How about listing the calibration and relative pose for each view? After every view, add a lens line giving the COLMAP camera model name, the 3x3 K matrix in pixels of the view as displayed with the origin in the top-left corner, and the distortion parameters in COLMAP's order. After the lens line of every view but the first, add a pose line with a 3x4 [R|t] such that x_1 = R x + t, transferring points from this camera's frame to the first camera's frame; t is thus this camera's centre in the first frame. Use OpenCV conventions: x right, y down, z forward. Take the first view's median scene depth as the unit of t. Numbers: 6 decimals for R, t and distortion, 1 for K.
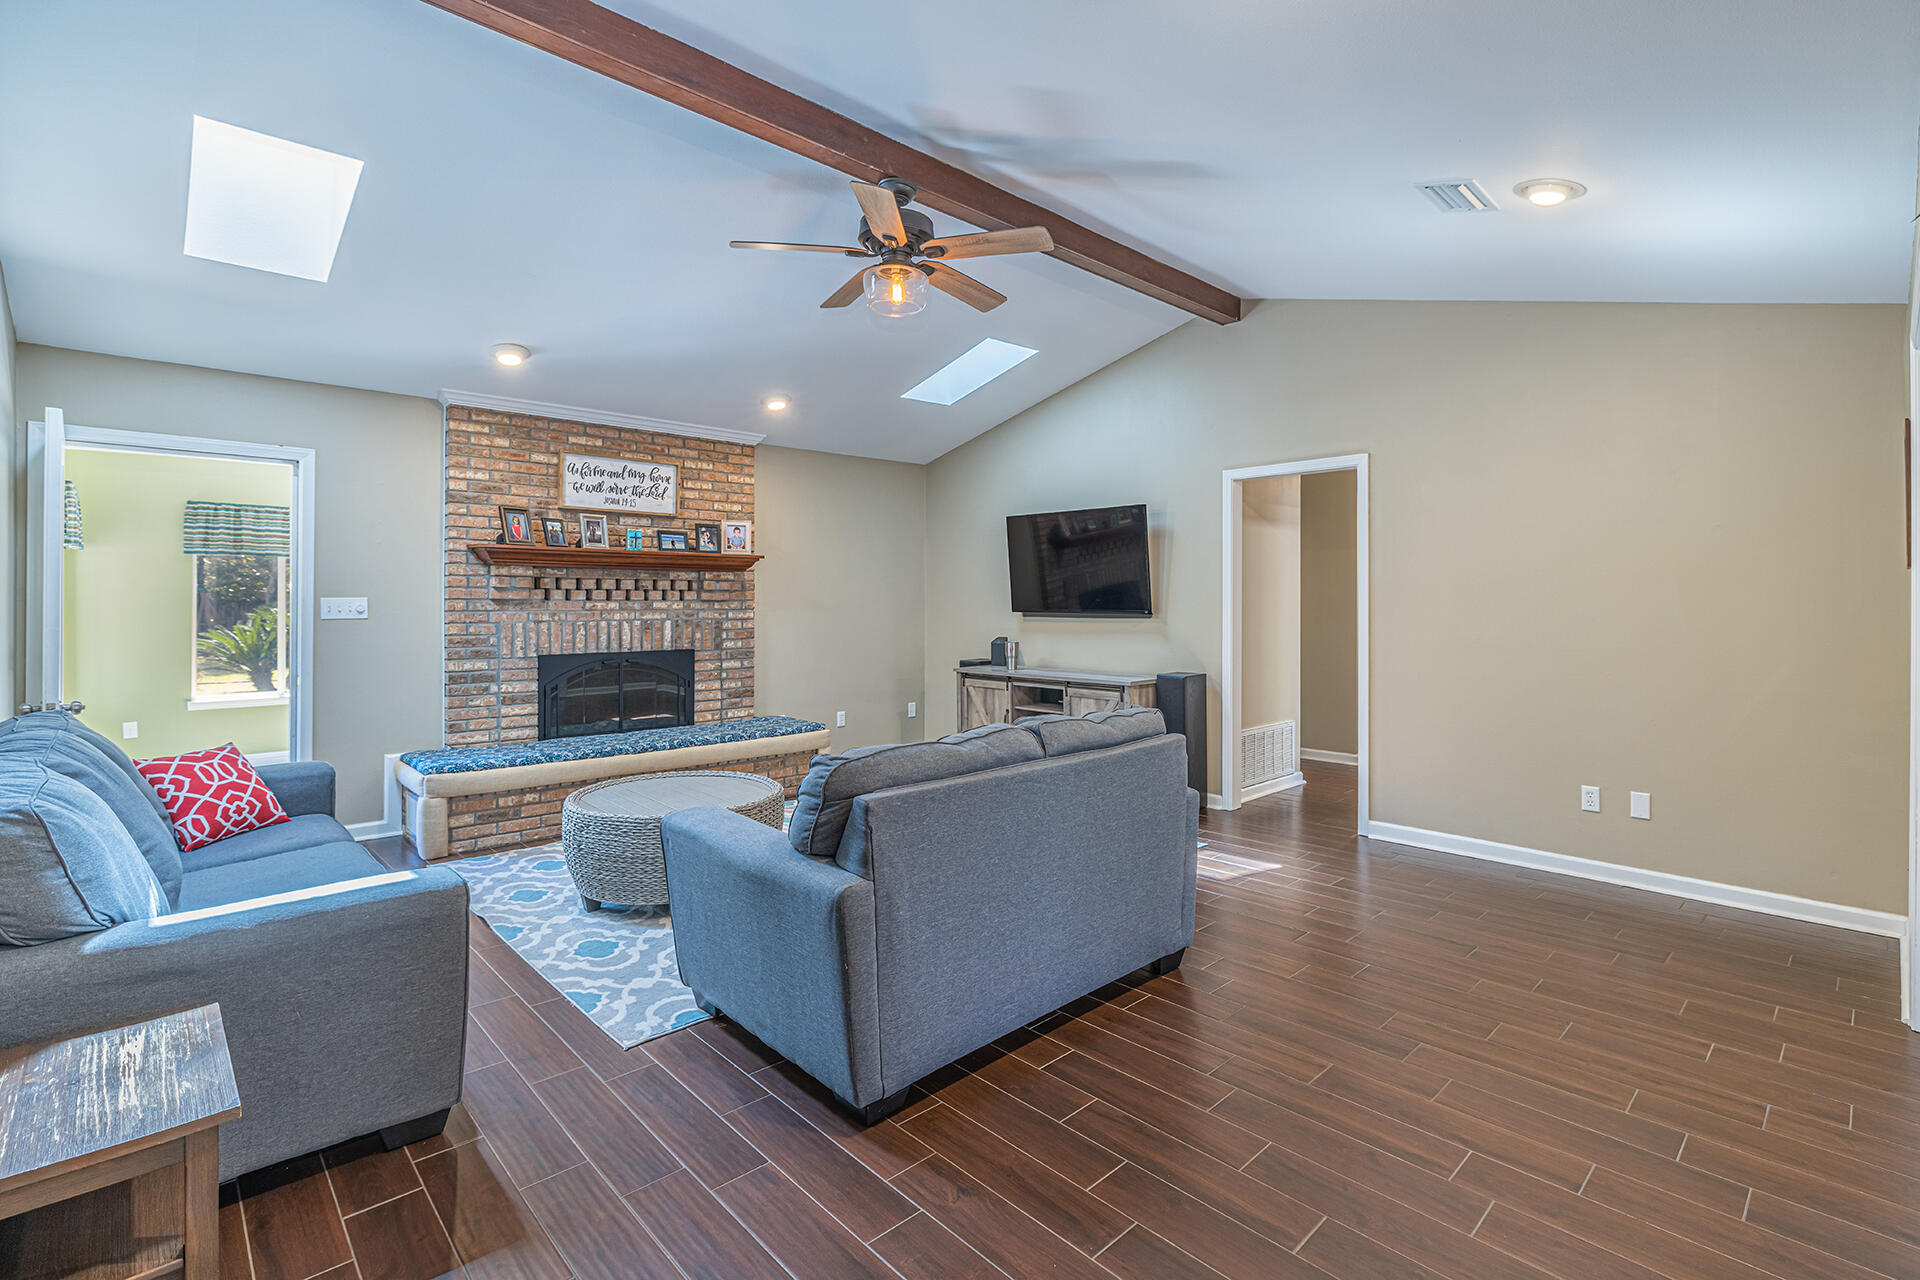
lens RADIAL K [[876.0, 0, 955.7], [0, 876.0, 616.5], [0, 0, 1]] dist [-0.030596, -0.000120]
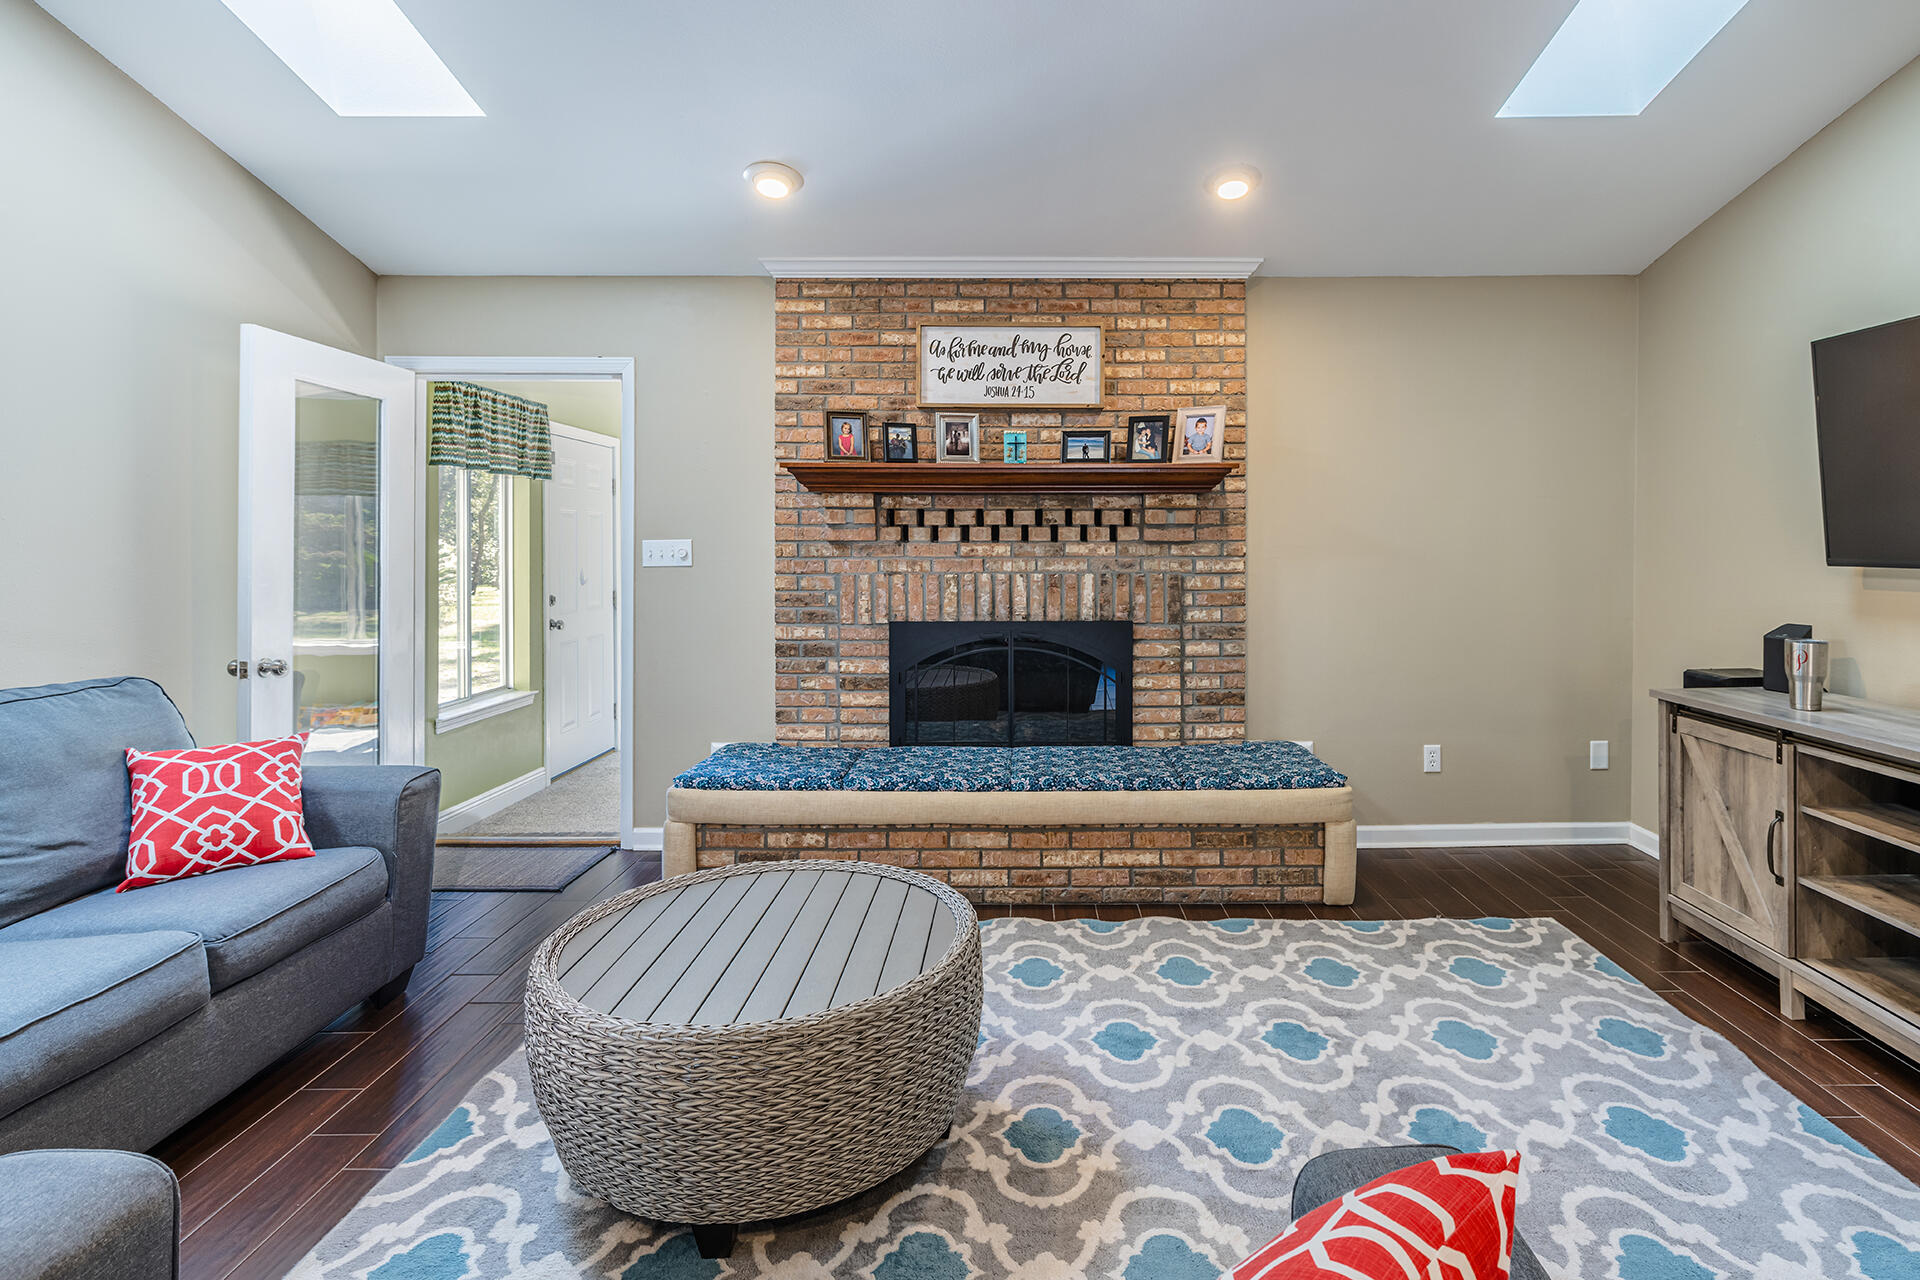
lens RADIAL K [[970.5, 0, 1031.4], [0, 970.5, 521.9], [0, 0, 1]] dist [-0.002152, -0.000744]
pose [[0.733439, -0.016981, -0.679543, 0.121875], [-0.008687, 0.999372, -0.034349, -0.008731], [0.679699, 0.031096, 0.732831, 0.480254]]
